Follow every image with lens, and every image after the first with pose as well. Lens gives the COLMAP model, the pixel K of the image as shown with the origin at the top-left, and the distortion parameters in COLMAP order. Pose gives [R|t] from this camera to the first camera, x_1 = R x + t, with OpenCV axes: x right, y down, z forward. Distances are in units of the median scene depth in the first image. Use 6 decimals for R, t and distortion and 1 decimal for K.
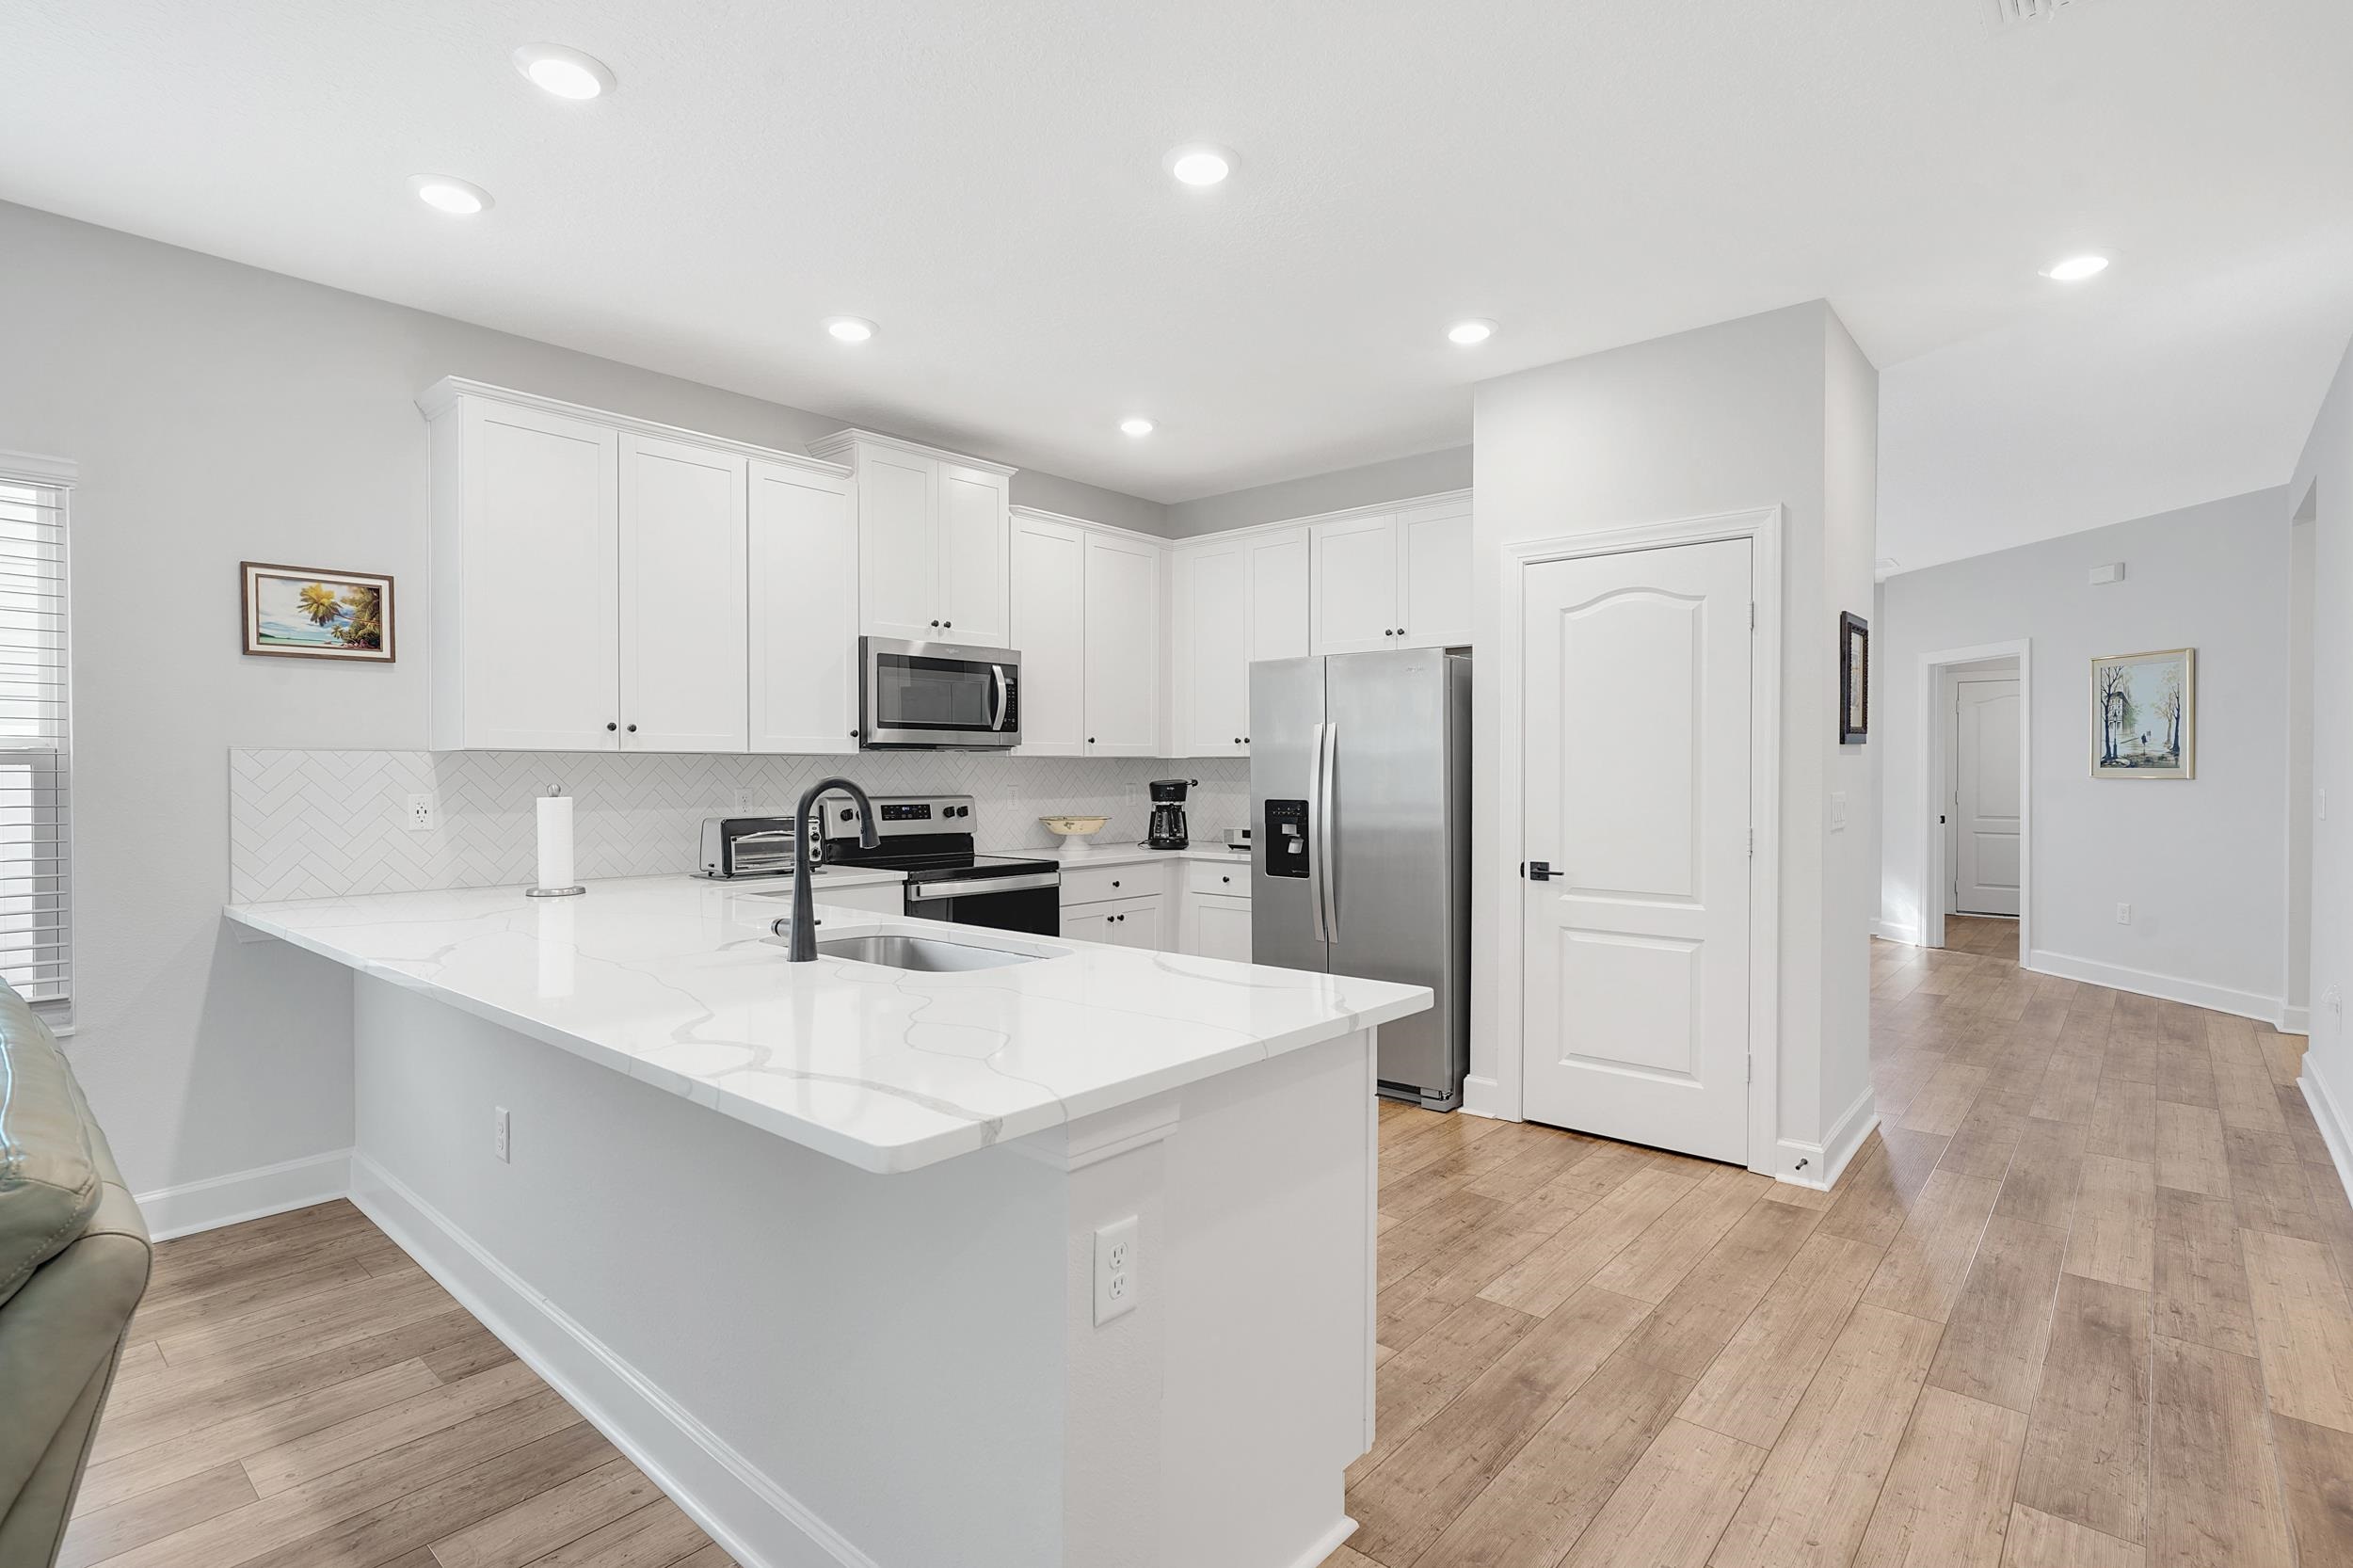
lens RADIAL K [[1131.3, 0, 1176.5], [0, 1131.3, 784.0], [0, 0, 1]] dist [-0.001953, -0.000333]
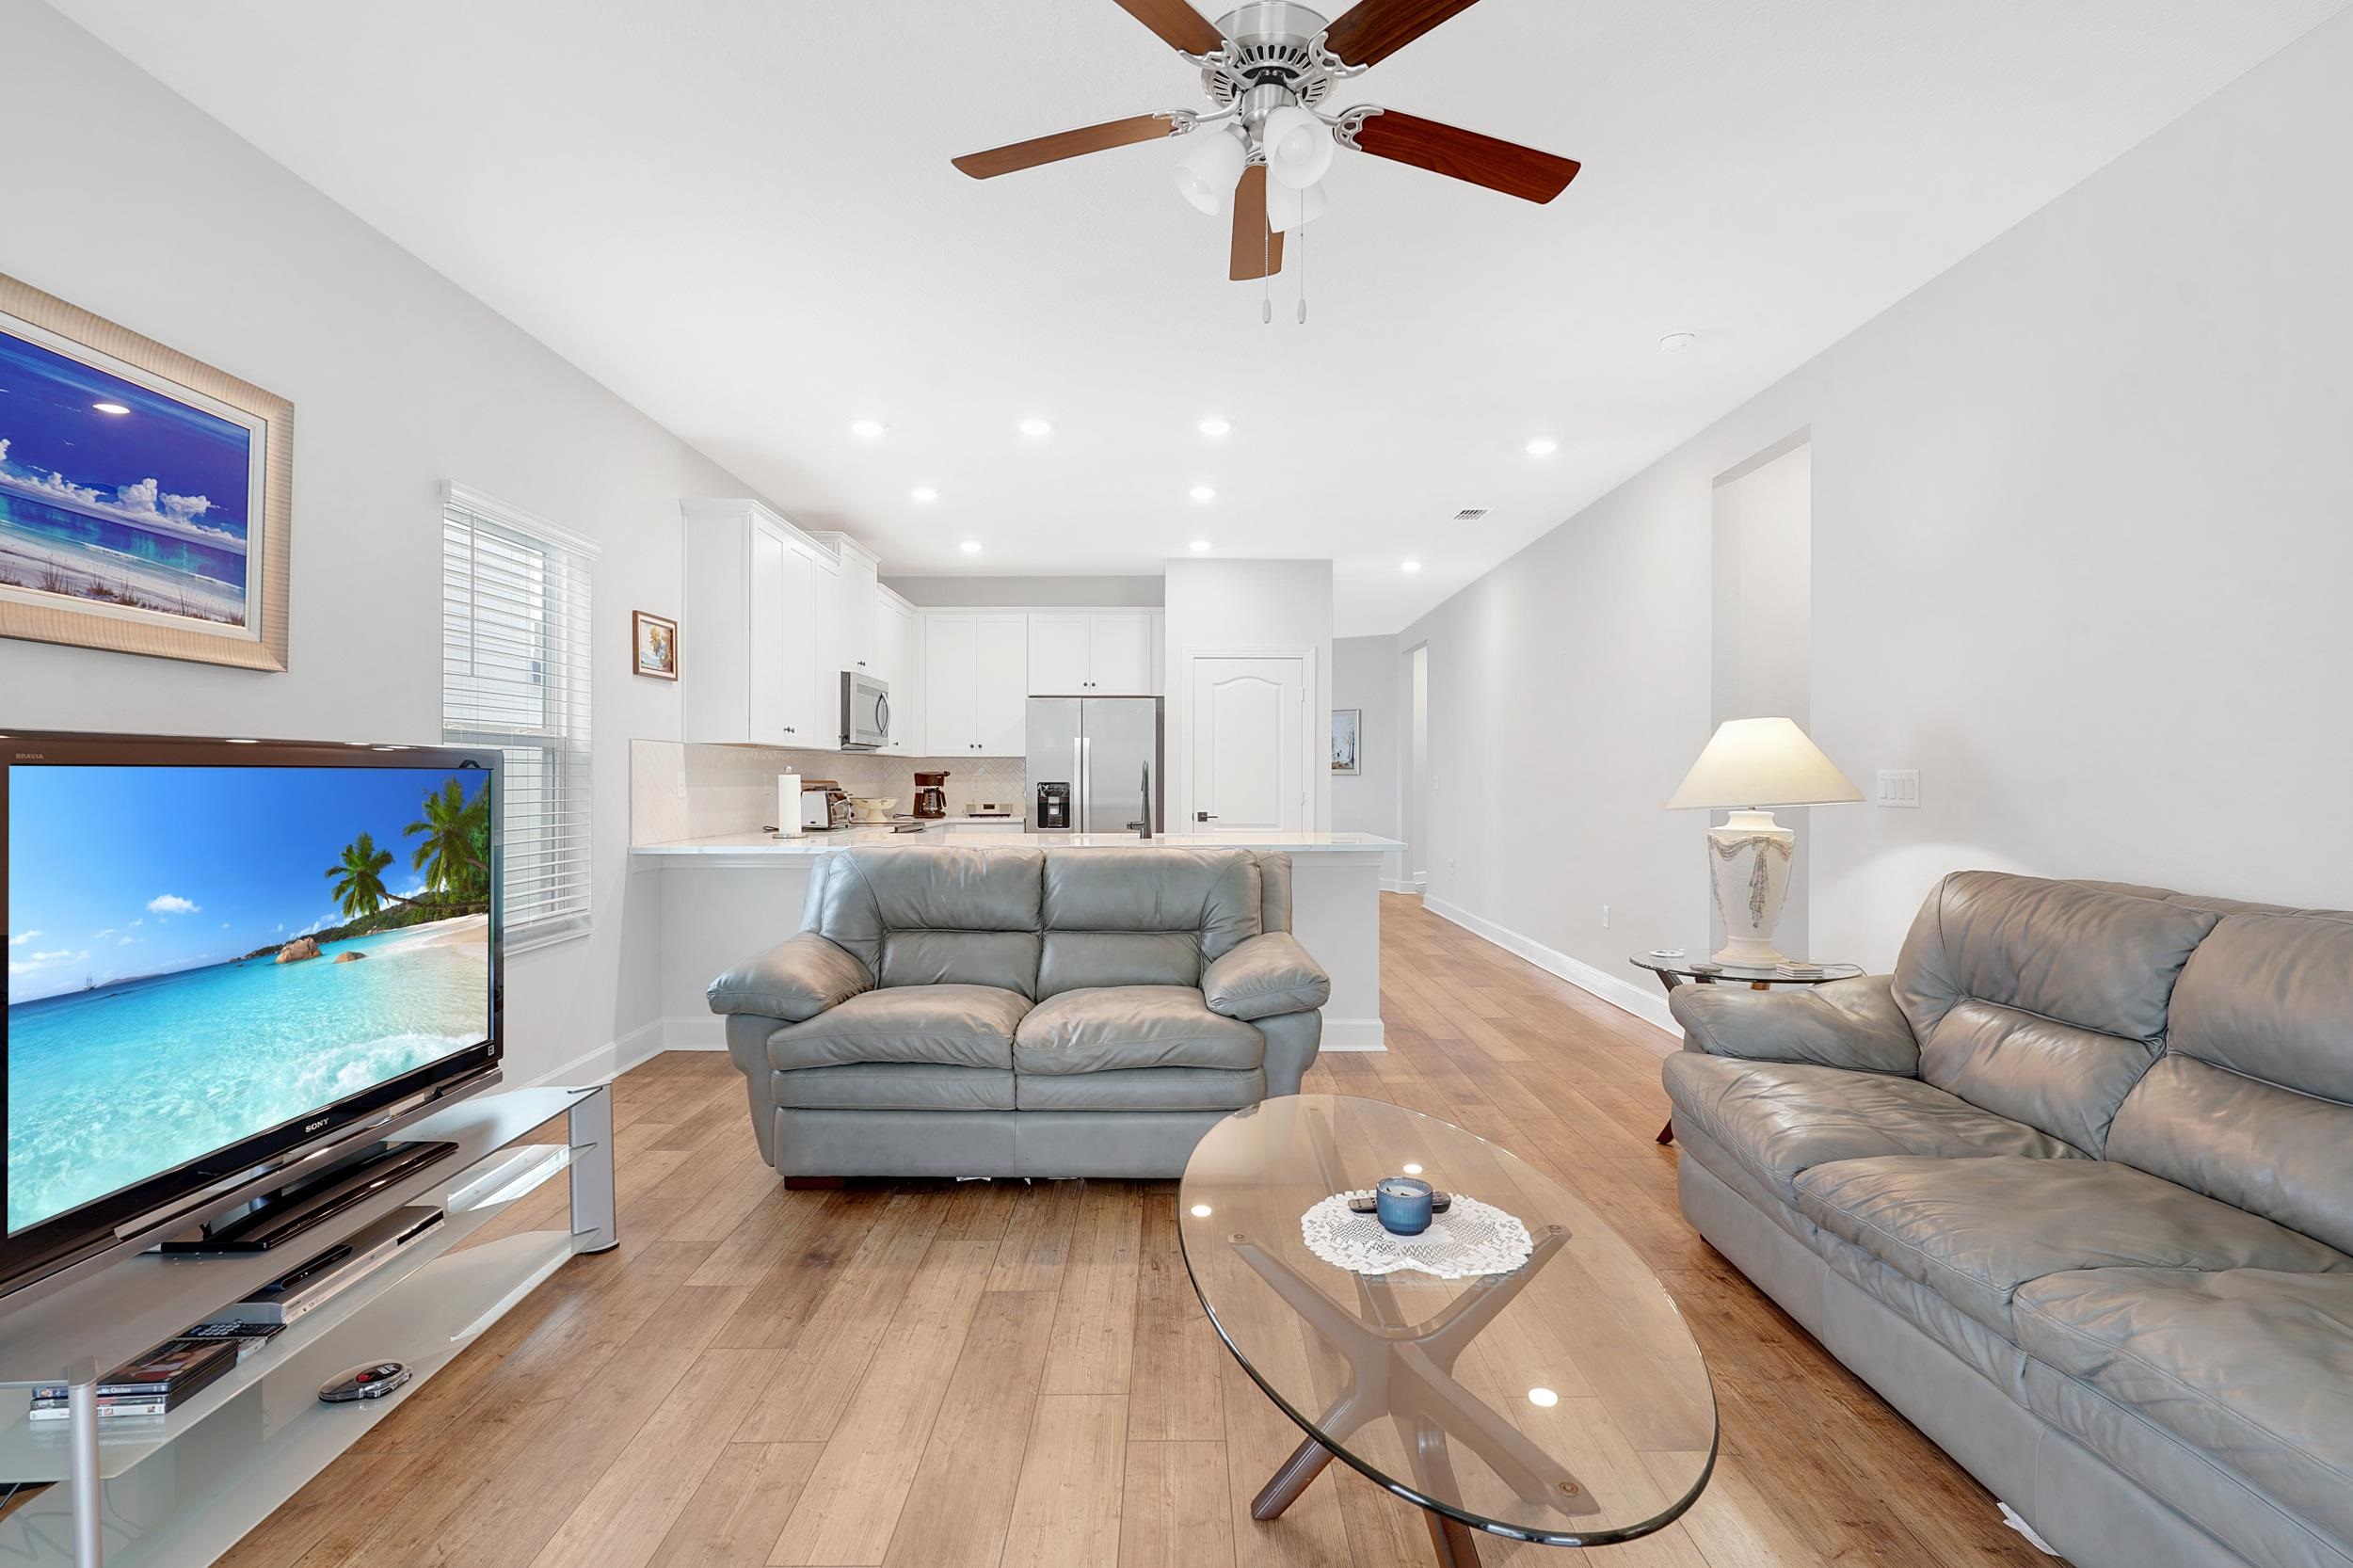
lens RADIAL K [[1131.3, 0, 1176.5], [0, 1131.3, 784.0], [0, 0, 1]] dist [-0.001953, -0.000333]
pose [[0.752503, -0.001915, 0.658586, -0.884079], [0.007433, 0.999957, -0.005585, 0.027772], [-0.658547, 0.009098, 0.752485, -0.385544]]
